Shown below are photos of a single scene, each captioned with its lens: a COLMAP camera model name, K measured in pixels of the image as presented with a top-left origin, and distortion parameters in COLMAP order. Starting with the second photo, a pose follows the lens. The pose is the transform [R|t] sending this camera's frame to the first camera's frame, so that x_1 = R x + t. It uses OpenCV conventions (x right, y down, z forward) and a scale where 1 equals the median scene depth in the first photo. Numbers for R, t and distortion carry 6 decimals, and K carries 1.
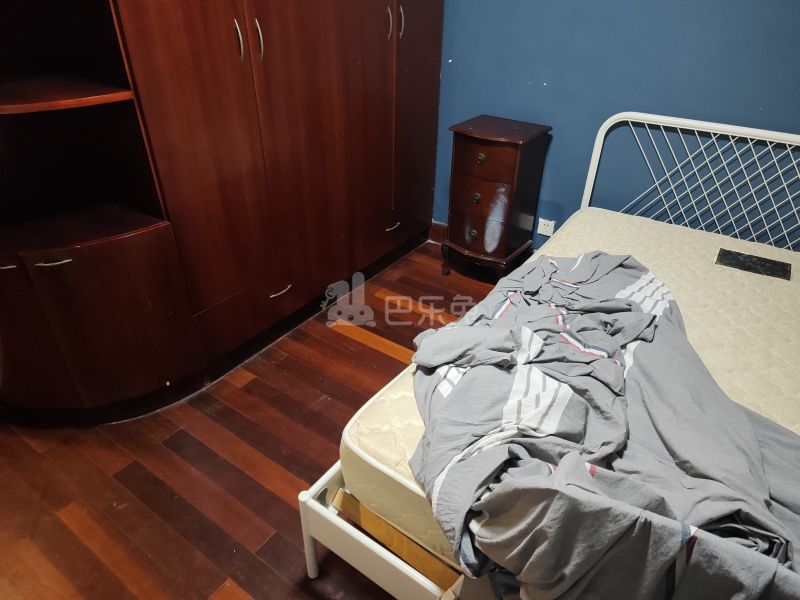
lens RADIAL K [[528.1, 0, 402.4], [0, 528.1, 305.7], [0, 0, 1]] dist [0.058692, -0.001756]
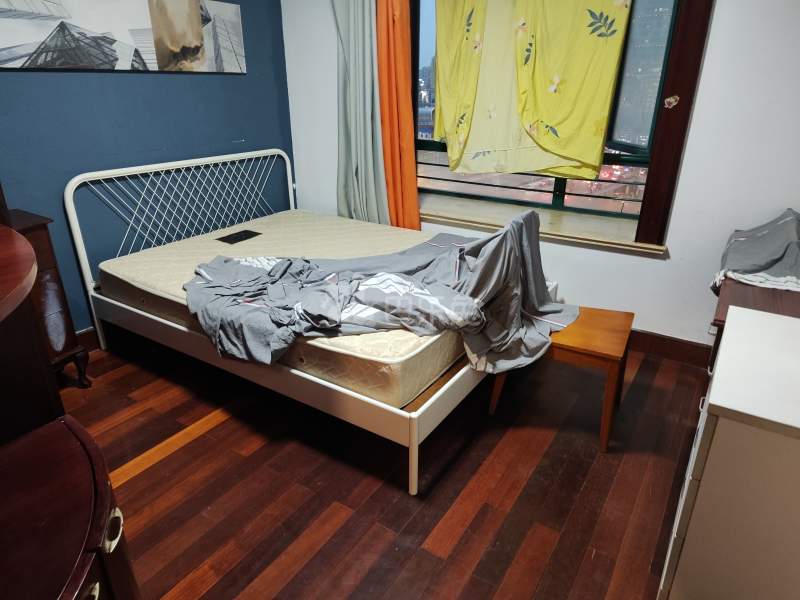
lens RADIAL K [[532.8, 0, 400.0], [0, 532.8, 300.0], [0, 0, 1]] dist [0.058582, -0.005601]
pose [[-0.027227, -0.405739, 0.913583, -0.759477], [0.545990, 0.759520, 0.353589, -0.208933], [-0.837349, 0.508435, 0.200850, 0.365289]]
